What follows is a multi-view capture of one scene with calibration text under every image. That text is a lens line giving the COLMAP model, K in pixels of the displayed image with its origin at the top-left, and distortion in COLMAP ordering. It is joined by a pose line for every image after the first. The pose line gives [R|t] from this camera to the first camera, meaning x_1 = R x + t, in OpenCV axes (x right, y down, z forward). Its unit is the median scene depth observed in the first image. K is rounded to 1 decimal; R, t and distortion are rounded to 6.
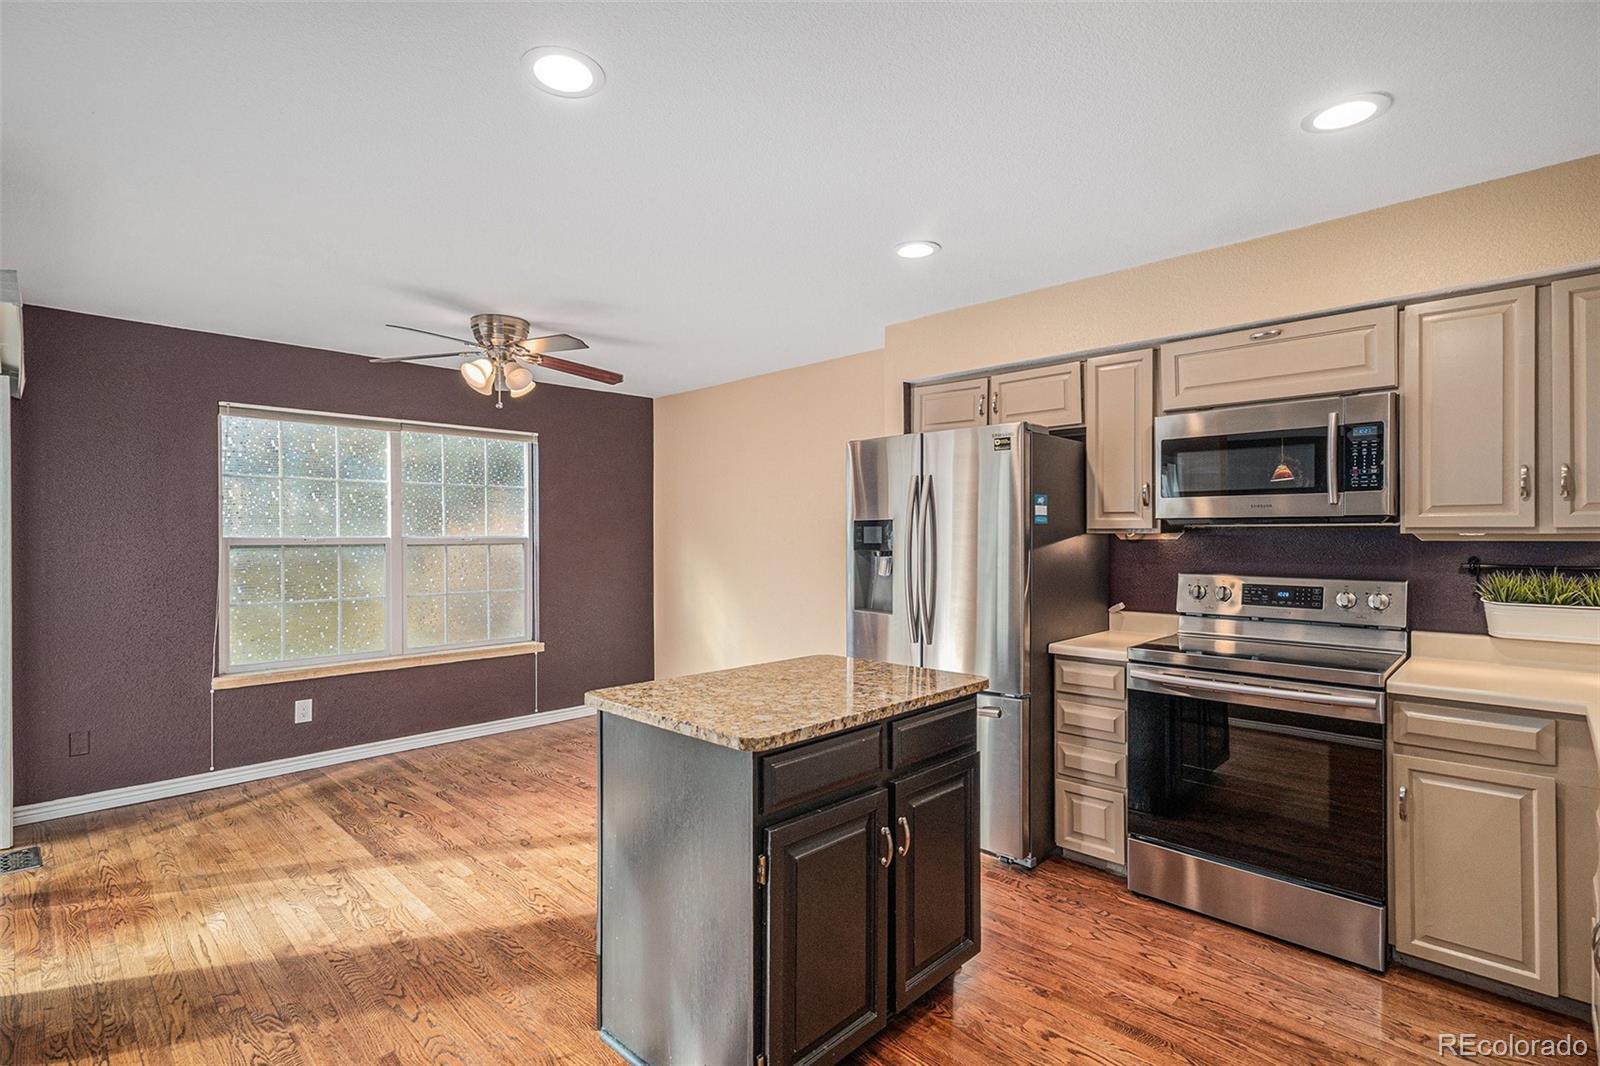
lens RADIAL K [[760.4, 0, 796.9], [0, 760.4, 538.3], [0, 0, 1]] dist [0.004302, -0.000888]
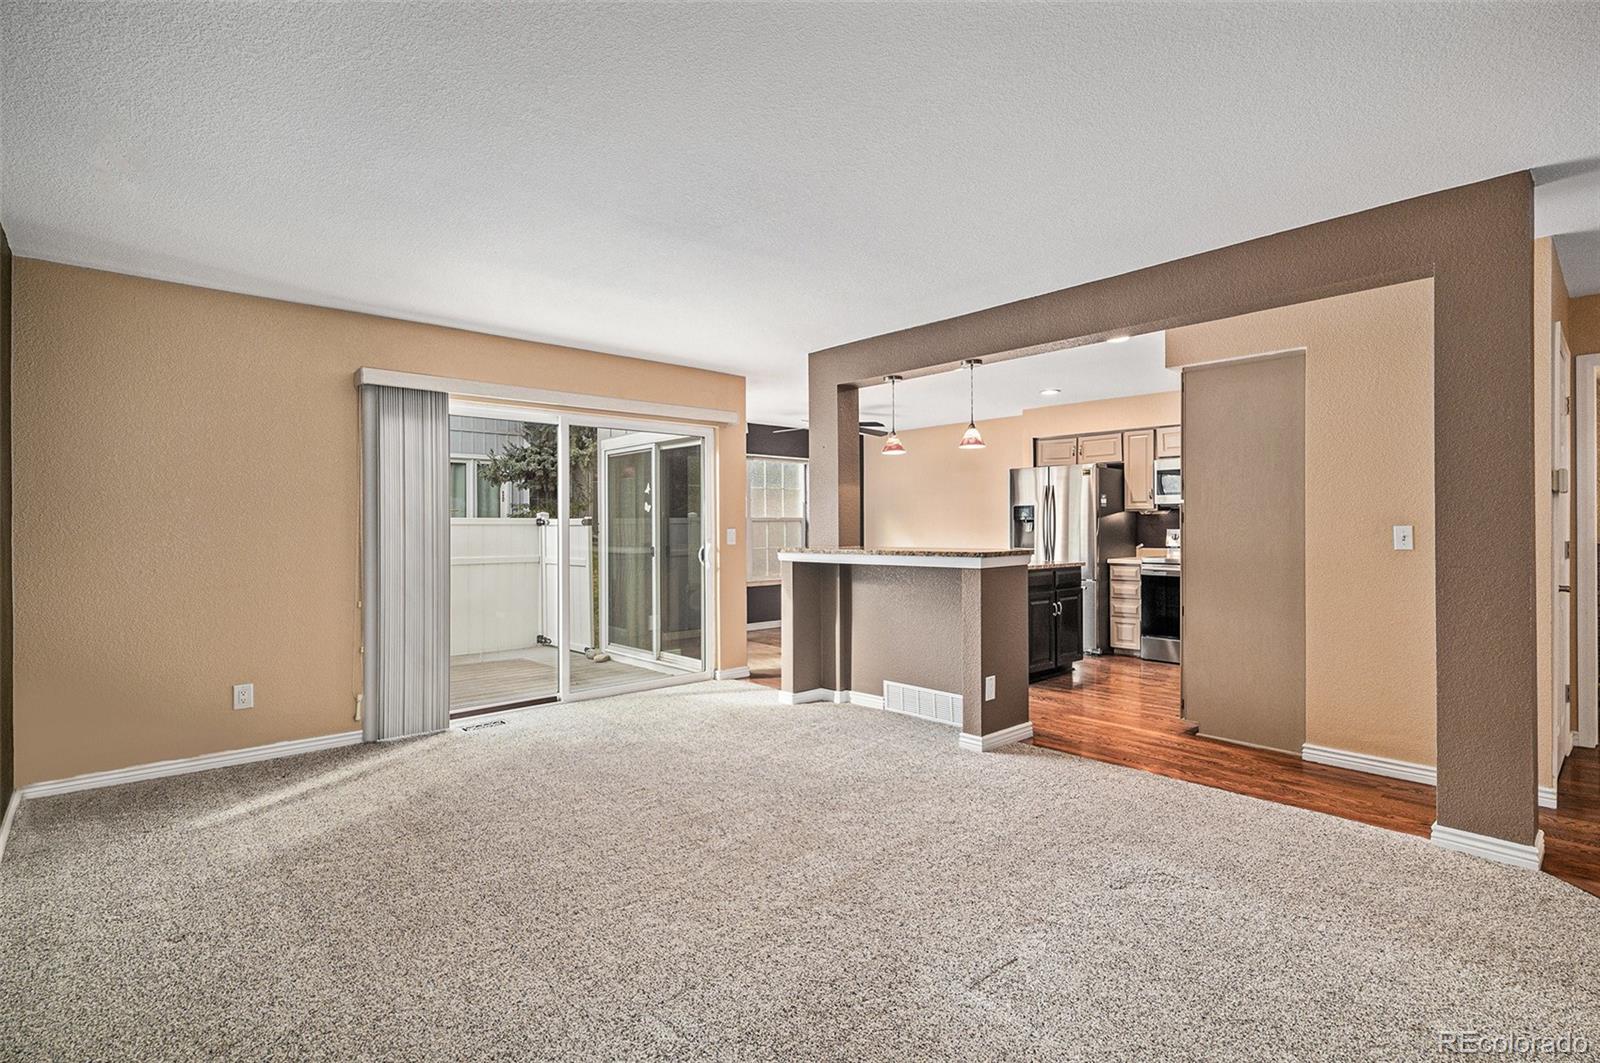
lens RADIAL K [[760.4, 0, 790.2], [0, 760.4, 527.6], [0, 0, 1]] dist [0.004302, -0.000888]
pose [[0.997687, -0.001562, -0.067959, -0.493396], [0.001292, 0.999991, -0.004004, 0.055123], [0.067965, 0.003907, 0.997680, -1.432788]]
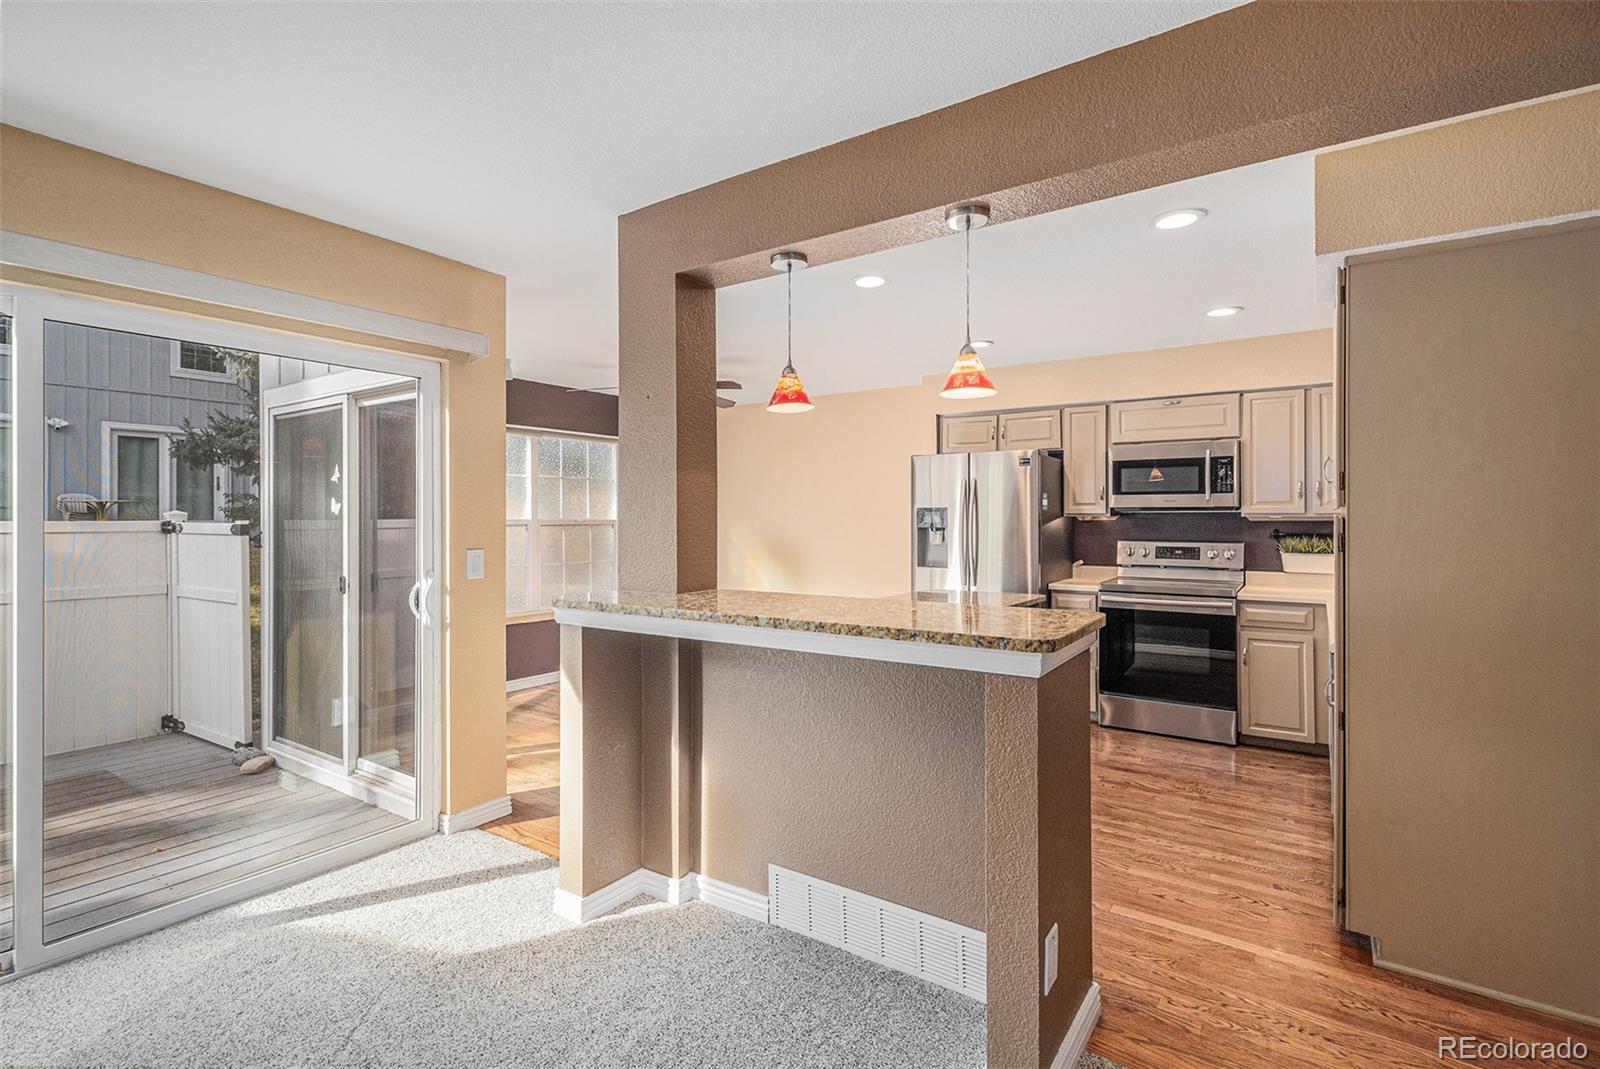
lens RADIAL K [[760.4, 0, 790.4], [0, 760.4, 519.2], [0, 0, 1]] dist [0.004302, -0.000888]
pose [[0.986233, 0.001200, 0.165356, -0.518311], [-0.000430, 0.999989, -0.004692, 0.008461], [-0.165360, 0.004556, 0.986223, -0.559757]]
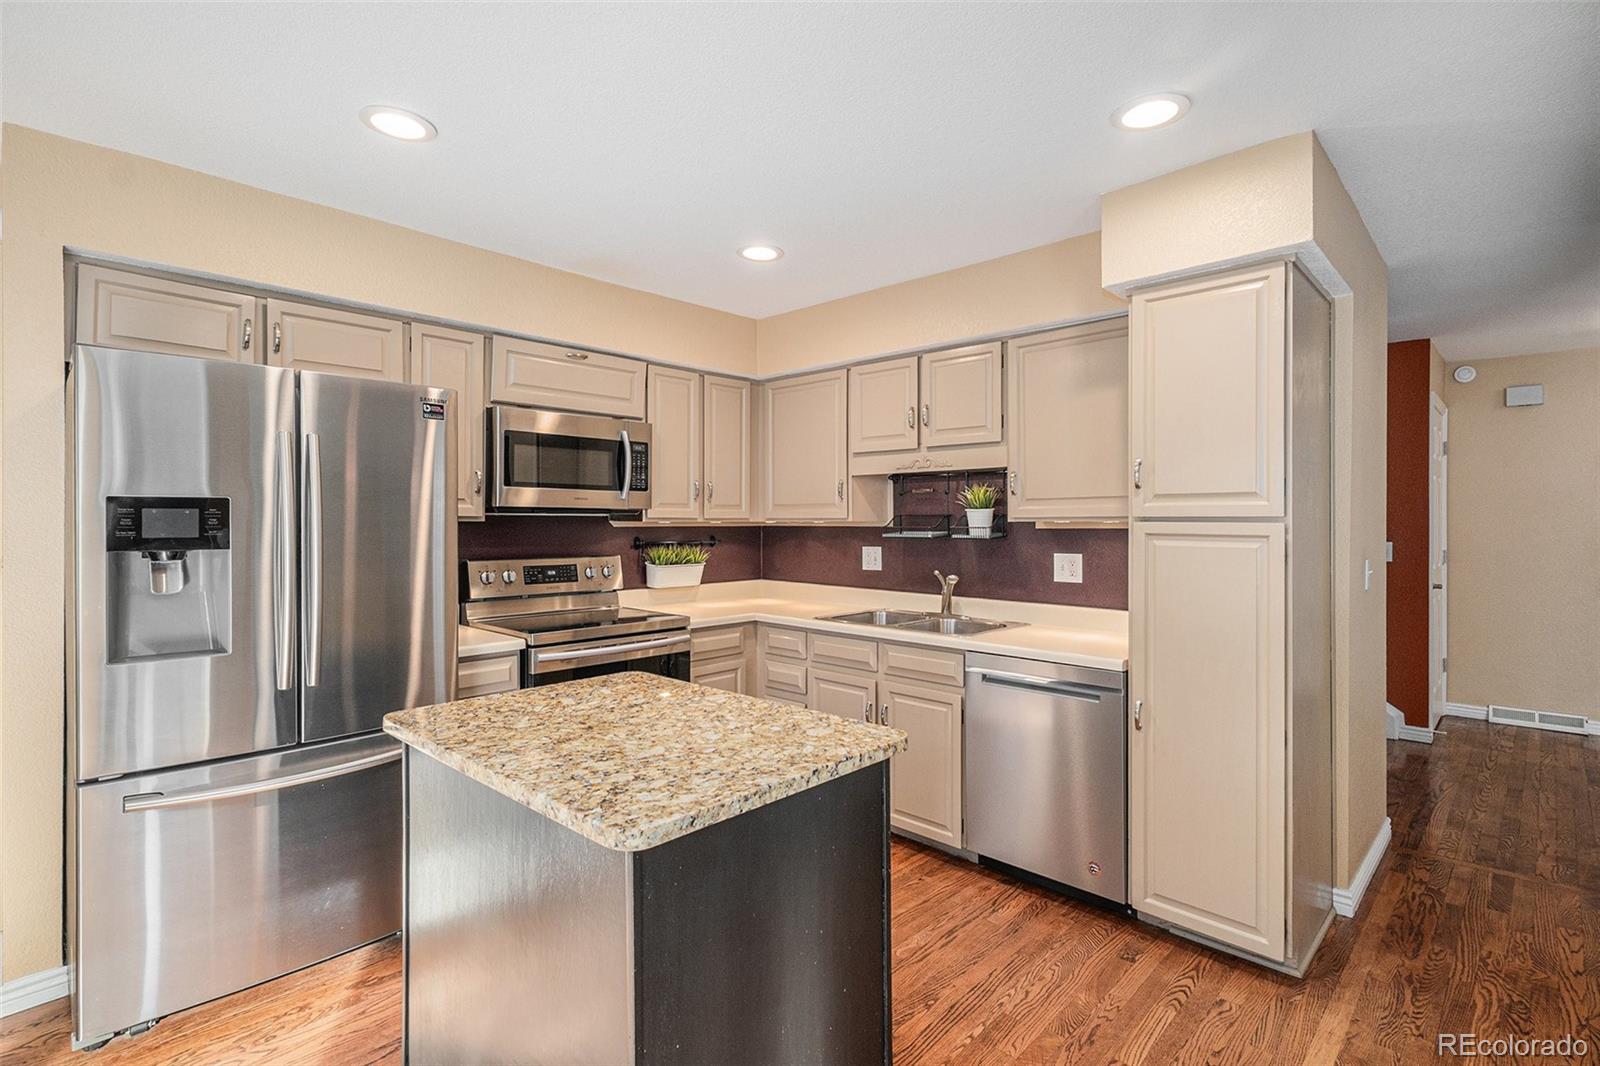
lens RADIAL K [[760.4, 0, 796.9], [0, 760.4, 522.0], [0, 0, 1]] dist [0.004302, -0.000888]
pose [[-0.009038, 0.000828, 0.999959, -0.566489], [0.005122, 0.999987, -0.000782, -0.002728], [-0.999946, 0.005115, -0.009042, 0.637337]]
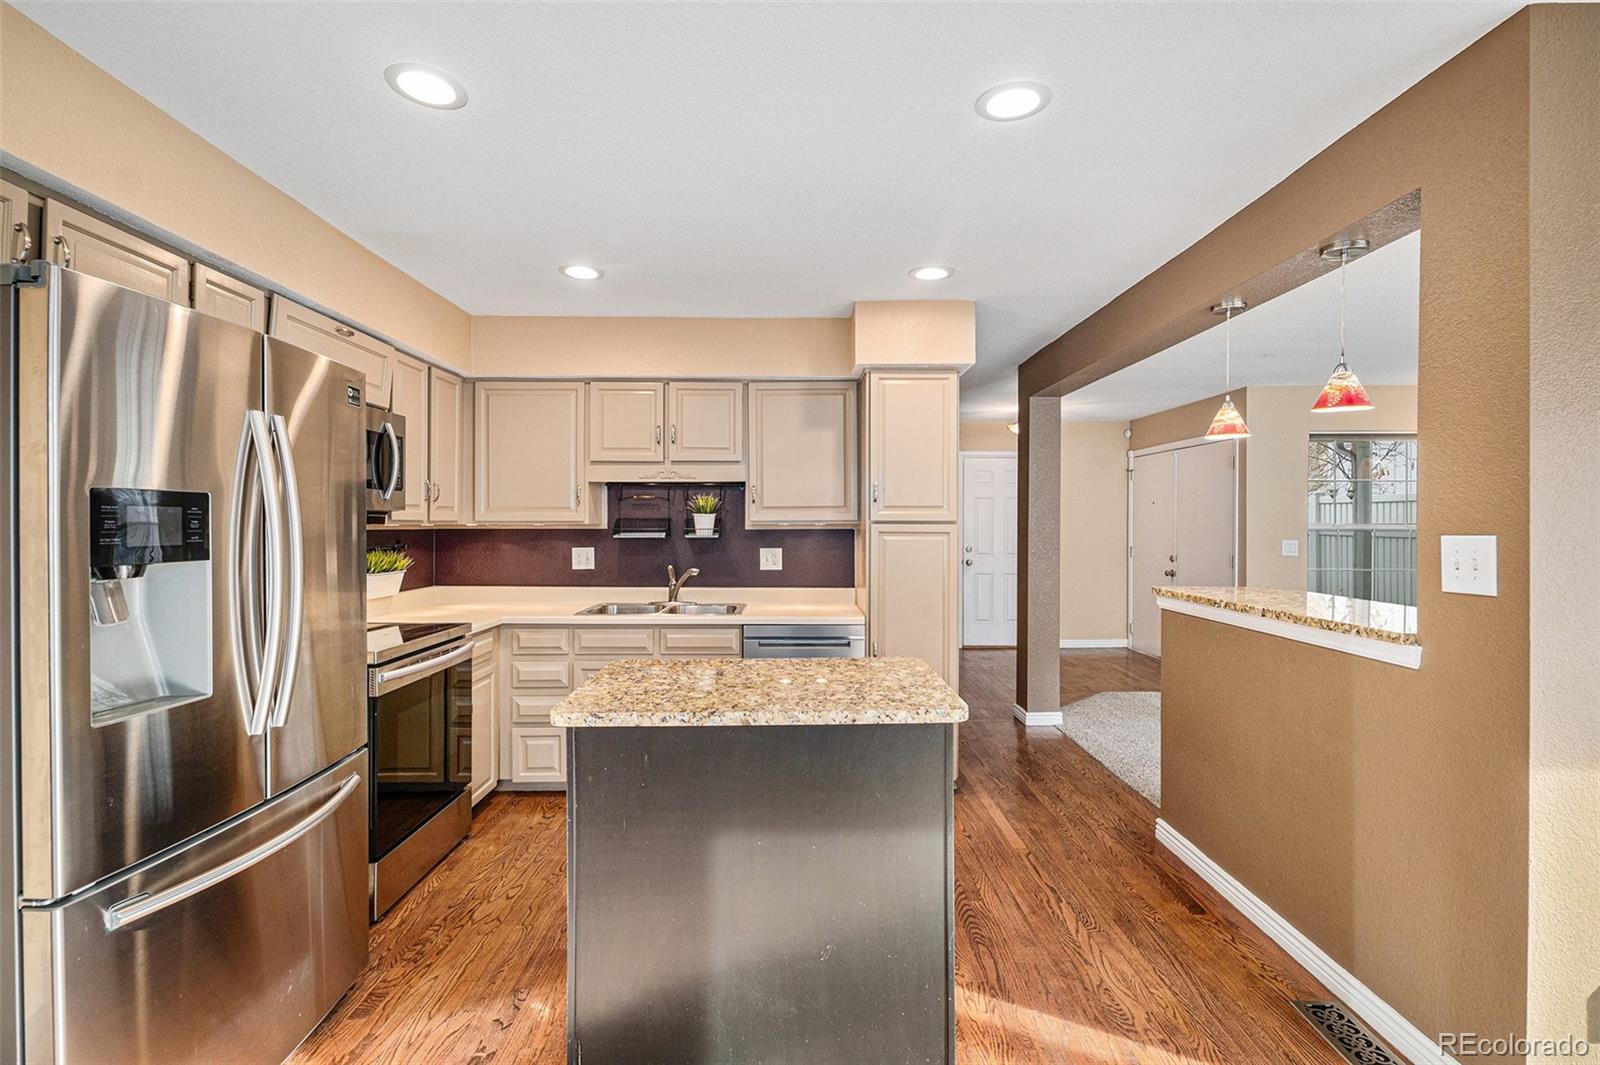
lens RADIAL K [[760.4, 0, 804.4], [0, 760.4, 539.0], [0, 0, 1]] dist [0.004302, -0.000888]
pose [[-0.711946, -0.011491, 0.702140, -0.536682], [0.005394, 0.999747, 0.021830, -0.005361], [-0.702214, 0.019329, -0.711704, 1.247846]]
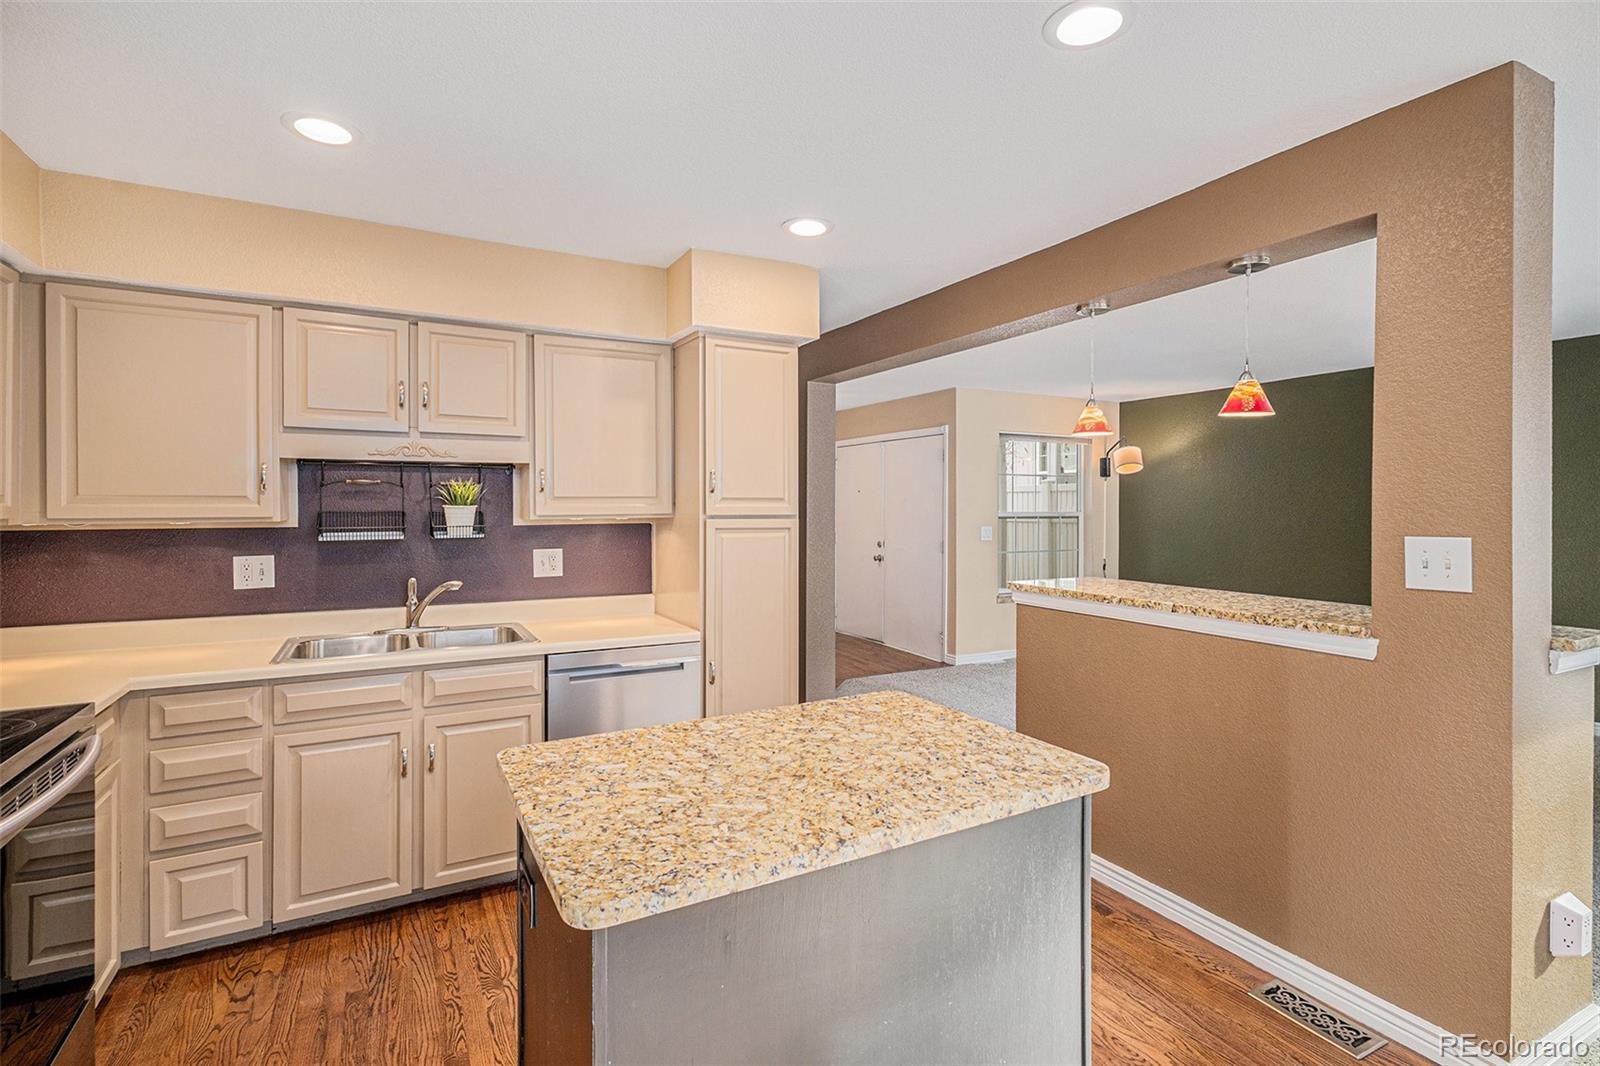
lens RADIAL K [[760.4, 0, 803.6], [0, 760.4, 514.0], [0, 0, 1]] dist [0.004302, -0.000888]
pose [[-0.958729, 0.000377, 0.284322, -0.145933], [0.004598, 0.999889, 0.014177, -0.023799], [-0.284285, 0.014899, -0.958624, 1.237827]]
